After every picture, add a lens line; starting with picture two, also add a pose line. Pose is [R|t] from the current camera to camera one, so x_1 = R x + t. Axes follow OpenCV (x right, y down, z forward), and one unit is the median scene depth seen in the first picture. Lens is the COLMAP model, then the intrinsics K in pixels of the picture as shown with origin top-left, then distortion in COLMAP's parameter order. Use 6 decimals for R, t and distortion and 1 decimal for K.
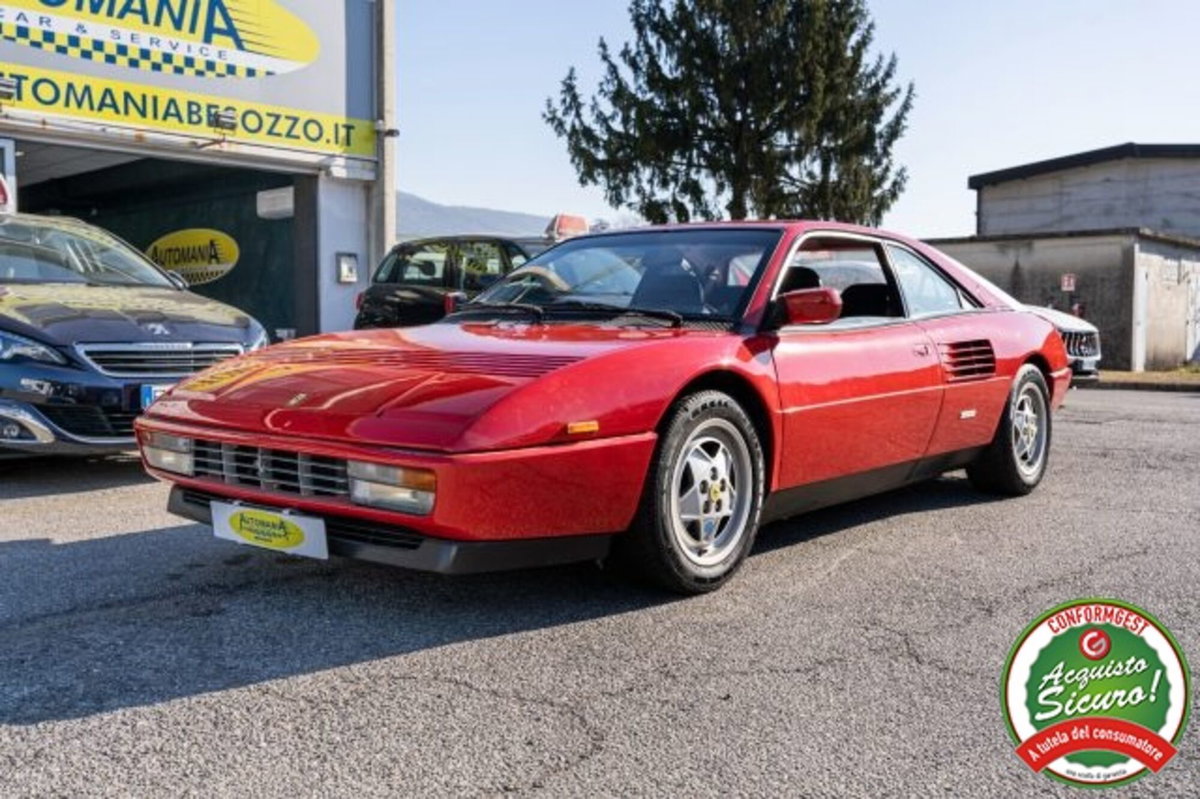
lens RADIAL K [[1127.0, 0, 599.9], [0, 1127.0, 337.2], [0, 0, 1]] dist [-0.004089, -0.005457]
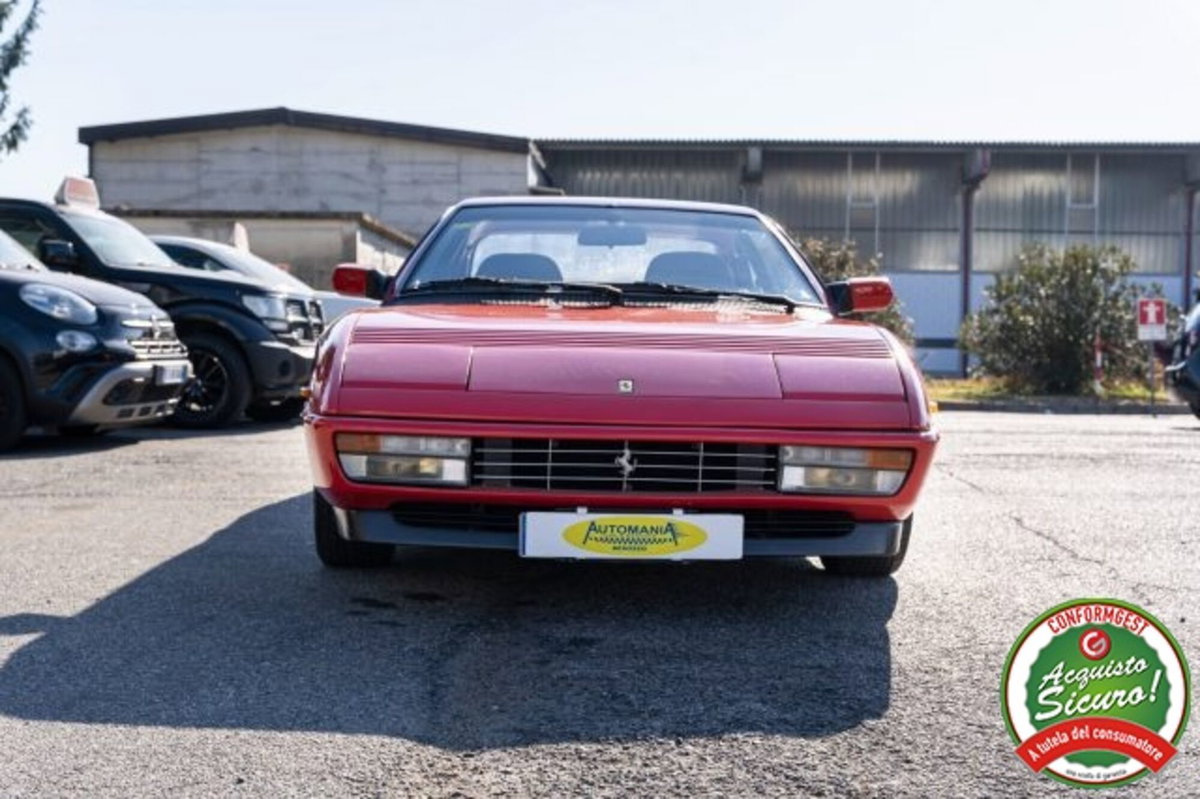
lens RADIAL K [[1462.3, 0, 627.9], [0, 1462.3, 400.4], [0, 0, 1]] dist [0.009190, -0.012369]
pose [[0.768468, -0.014543, 0.639723, -0.825378], [-0.011730, 0.999254, 0.036806, 0.019002], [-0.639781, -0.035789, 0.767724, 0.107720]]
